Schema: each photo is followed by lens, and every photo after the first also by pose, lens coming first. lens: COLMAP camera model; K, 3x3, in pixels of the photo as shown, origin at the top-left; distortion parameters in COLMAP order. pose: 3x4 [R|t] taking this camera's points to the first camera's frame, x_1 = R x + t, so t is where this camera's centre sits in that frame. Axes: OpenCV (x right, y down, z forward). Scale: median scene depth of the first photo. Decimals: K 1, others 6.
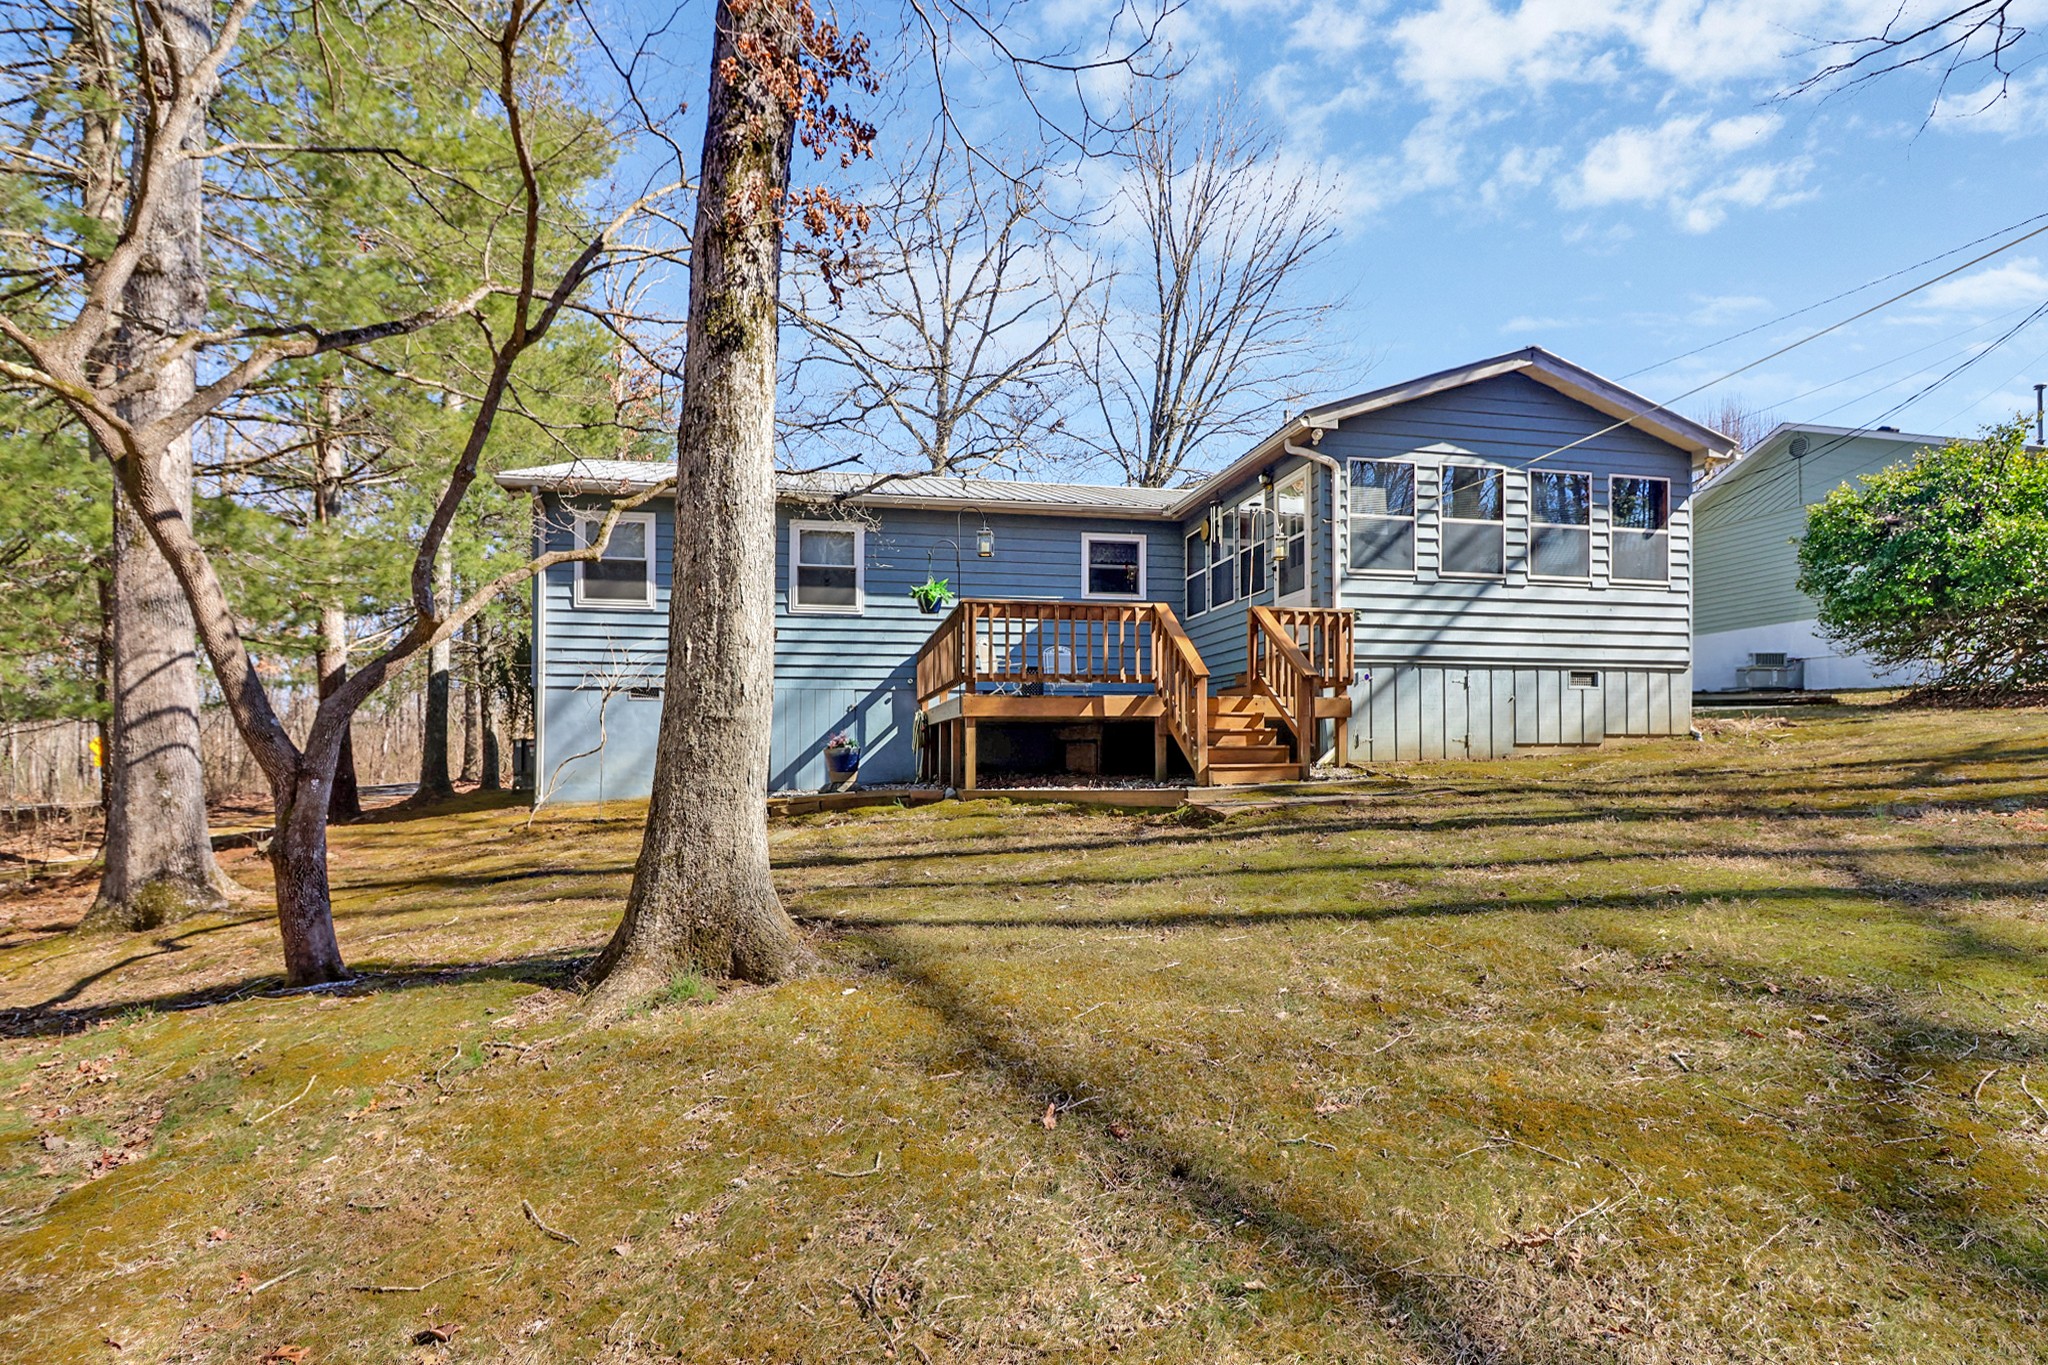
lens RADIAL K [[947.4, 0, 1060.5], [0, 947.4, 737.6], [0, 0, 1]] dist [-0.002451, -0.000449]
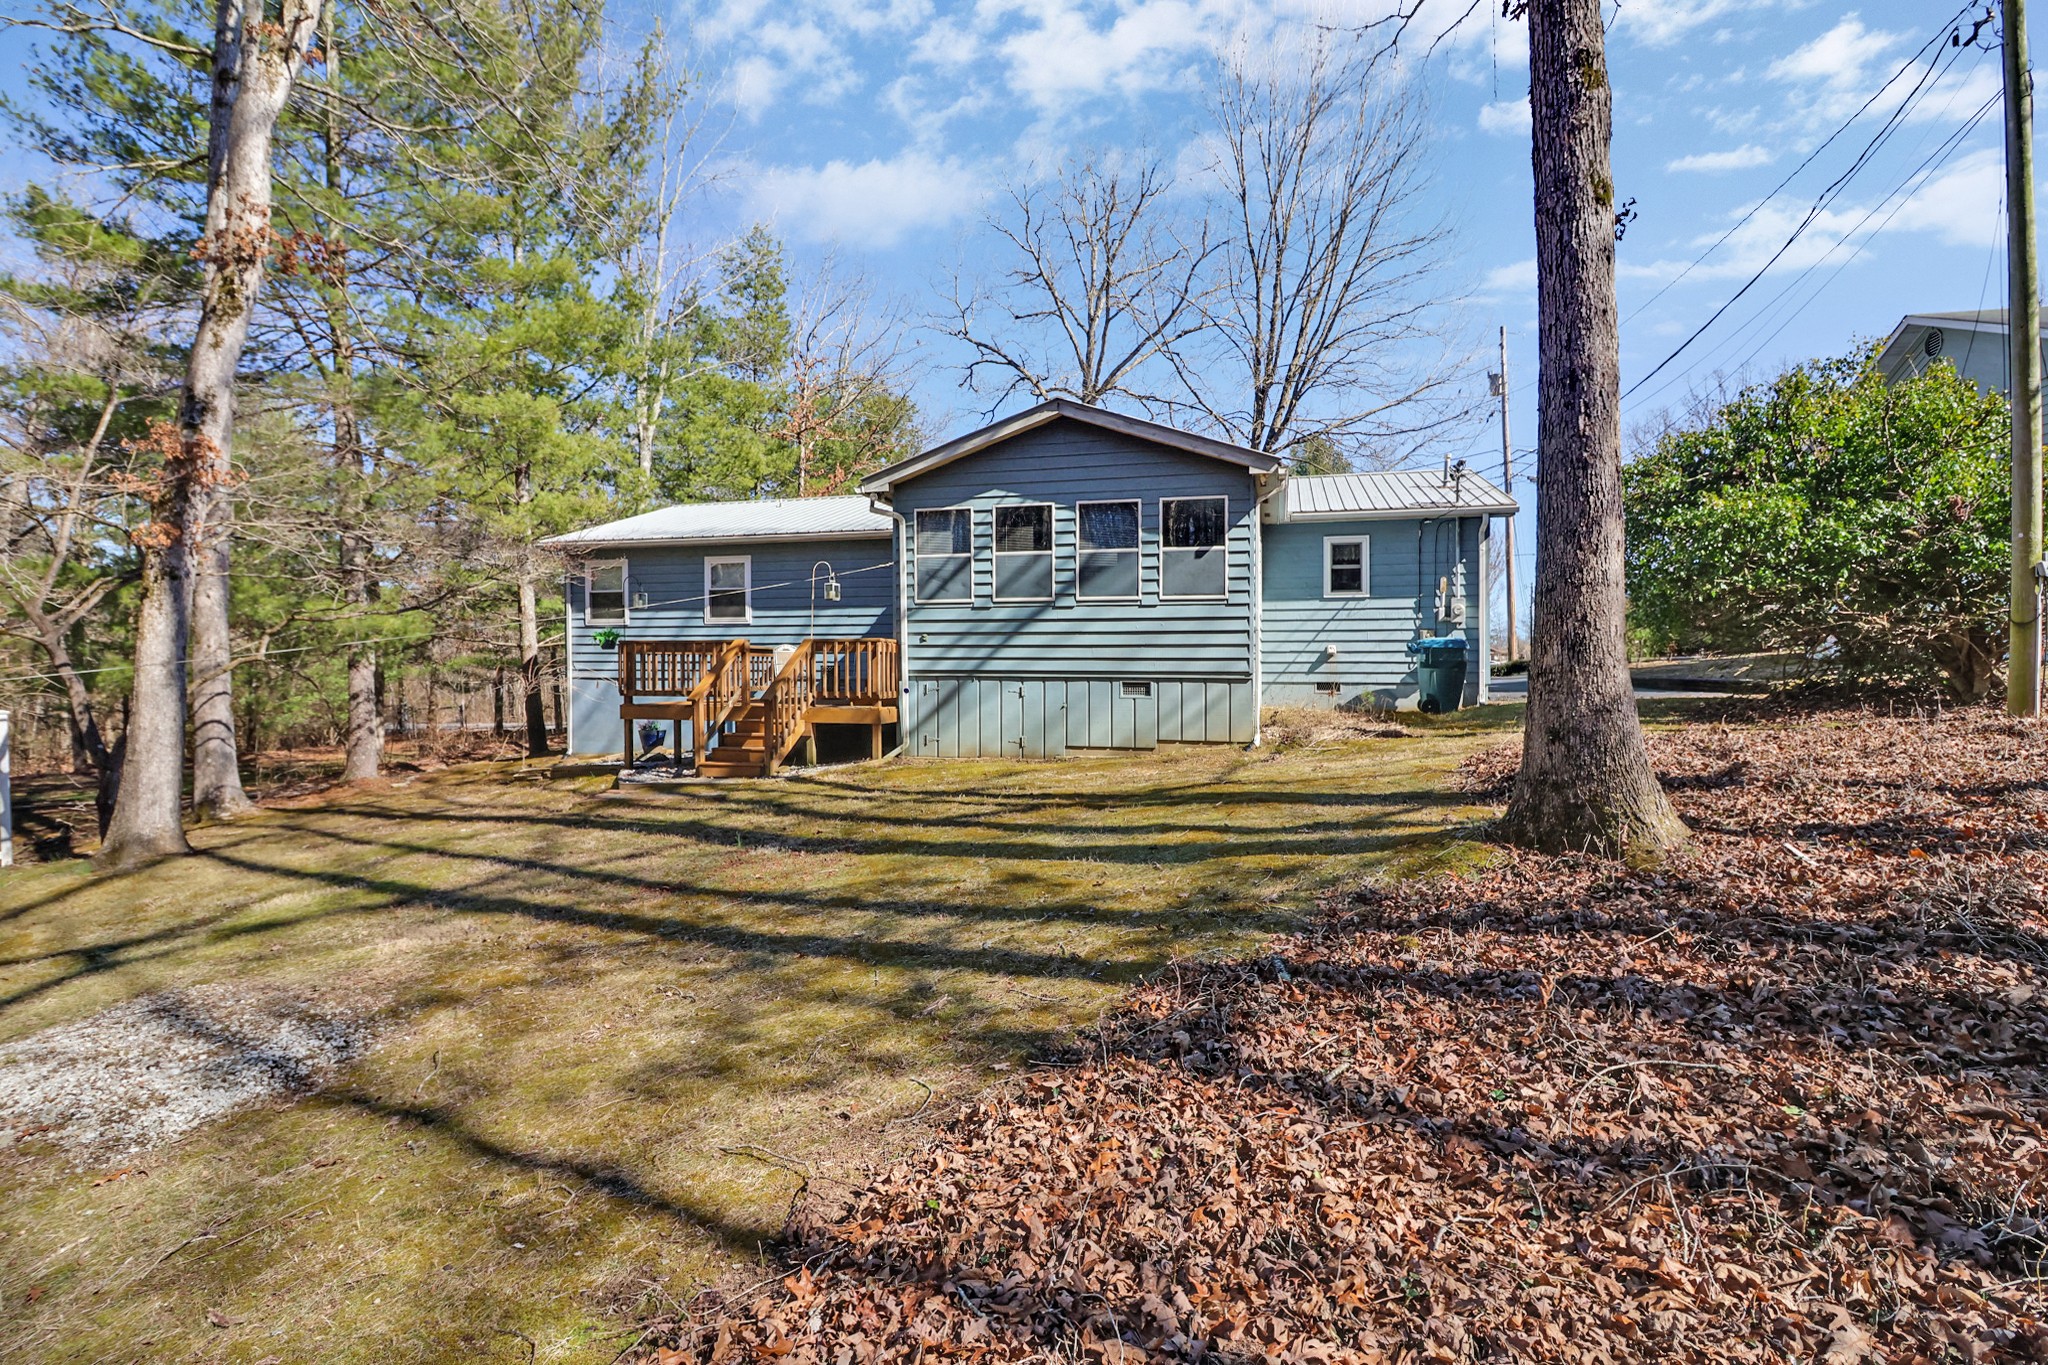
lens RADIAL K [[947.4, 0, 1036.9], [0, 947.4, 675.9], [0, 0, 1]] dist [-0.002451, -0.000449]
pose [[0.893242, 0.006107, -0.449535, 0.958096], [-0.000578, 0.999923, 0.012435, -0.092265], [0.449576, -0.010847, 0.893176, -0.024721]]
